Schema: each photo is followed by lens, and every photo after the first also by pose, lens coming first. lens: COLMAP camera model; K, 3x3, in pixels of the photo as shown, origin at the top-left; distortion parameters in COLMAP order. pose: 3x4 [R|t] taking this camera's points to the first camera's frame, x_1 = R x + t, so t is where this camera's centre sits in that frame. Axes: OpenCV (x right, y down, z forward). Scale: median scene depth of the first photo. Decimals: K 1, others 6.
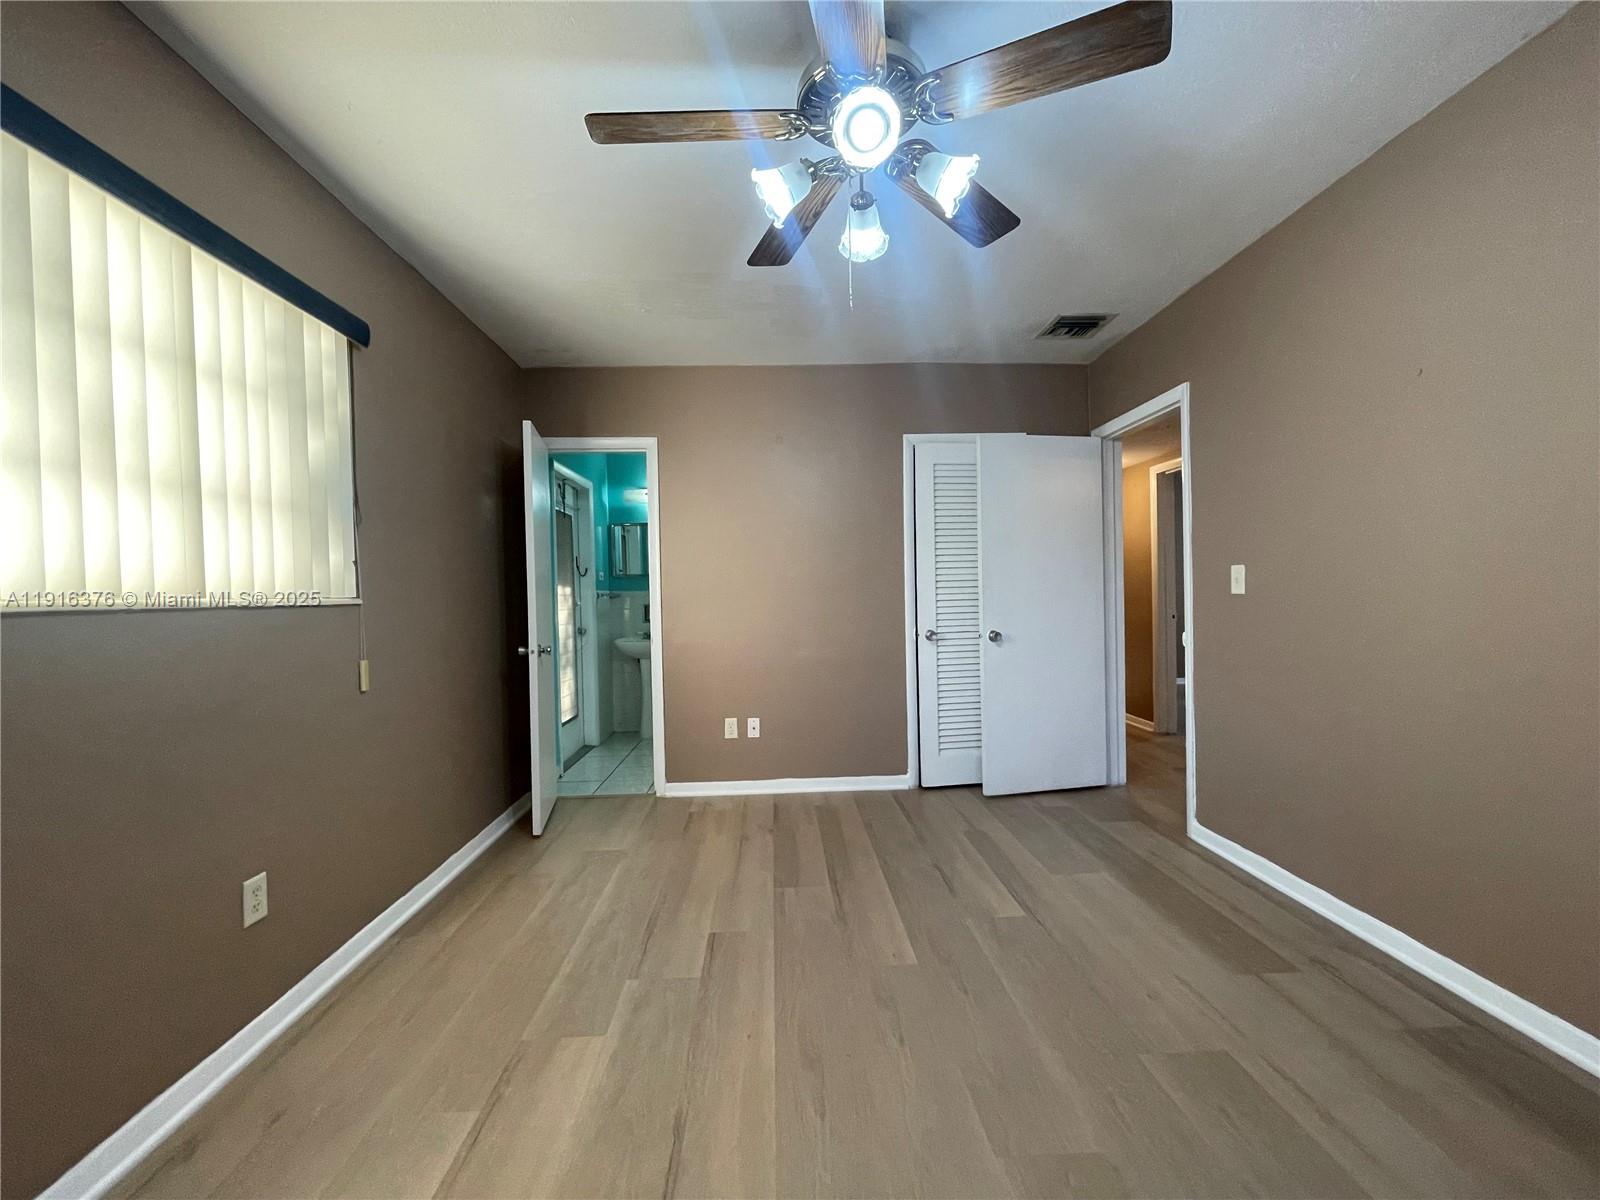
lens RADIAL K [[643.1, 0, 793.5], [0, 643.1, 603.1], [0, 0, 1]] dist [0.015477, 0.000226]
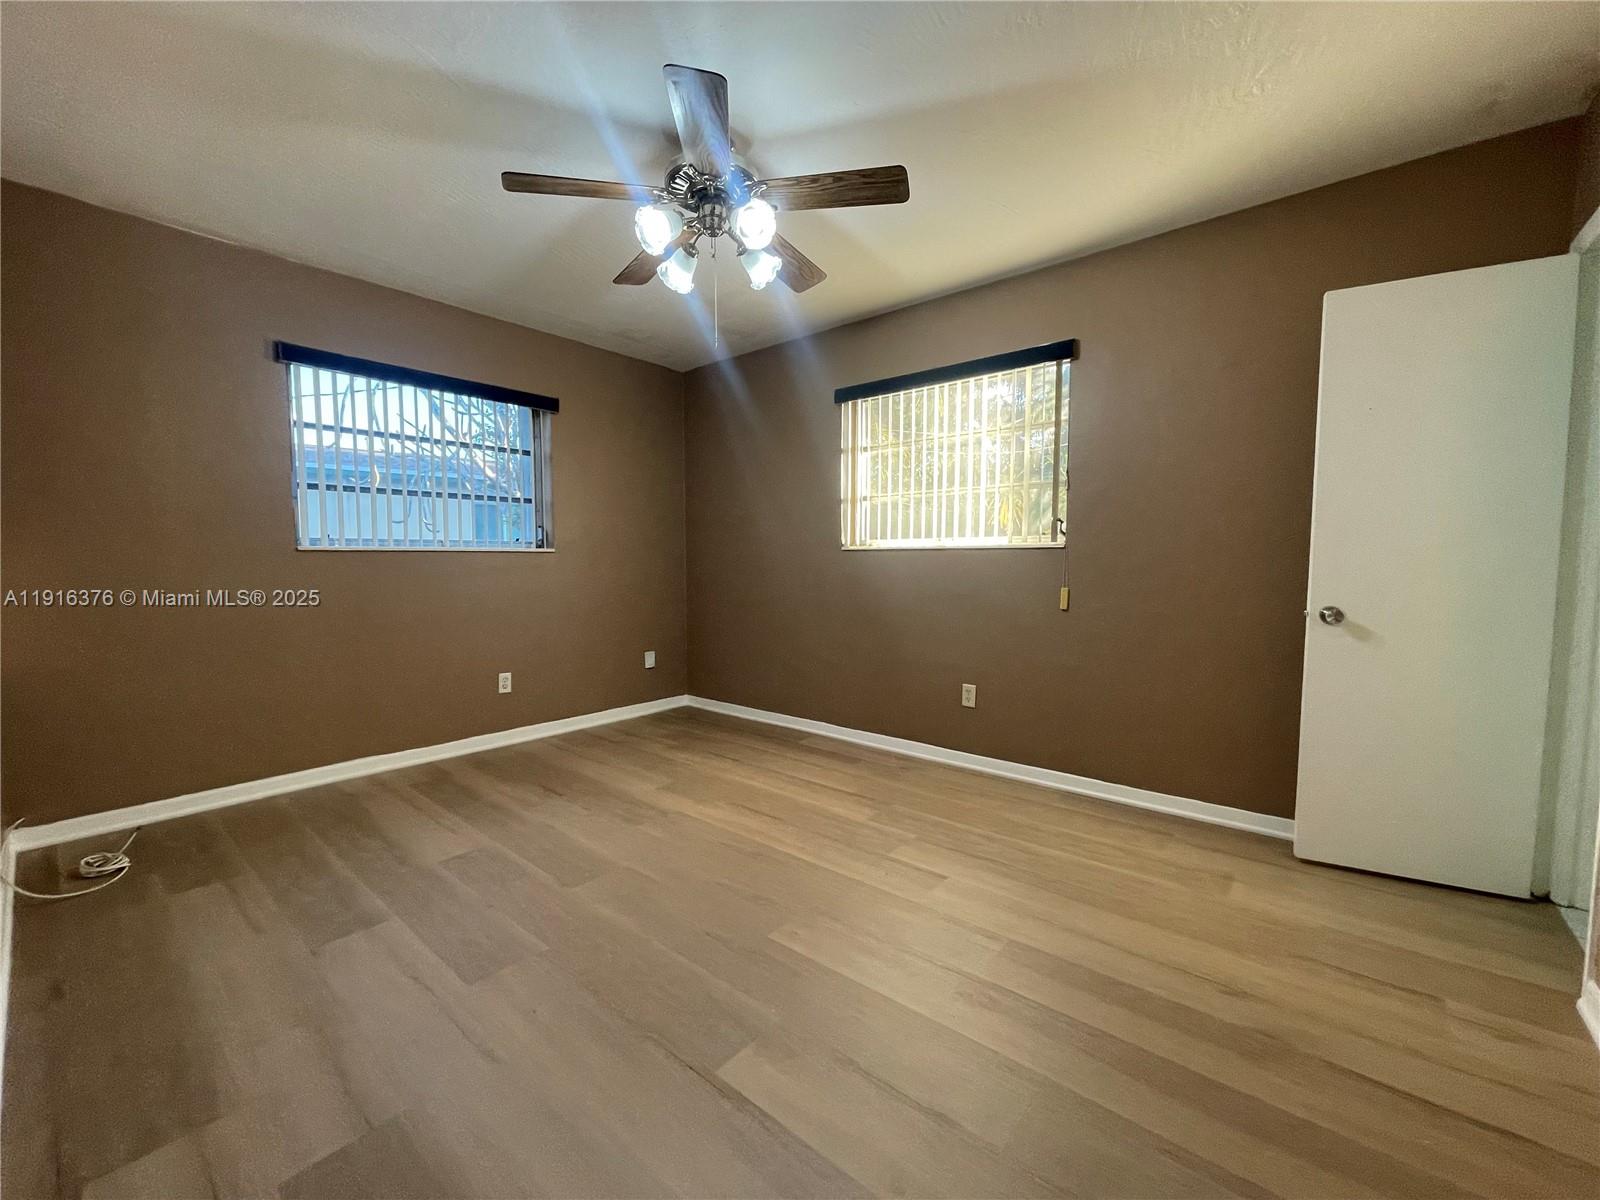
lens RADIAL K [[643.1, 0, 794.9], [0, 643.1, 603.4], [0, 0, 1]] dist [0.015477, 0.000226]
pose [[-0.670619, 0.075515, -0.737948, 0.771939], [0.004848, 0.995230, 0.097437, -0.015850], [0.741786, 0.061765, -0.667786, 1.523519]]
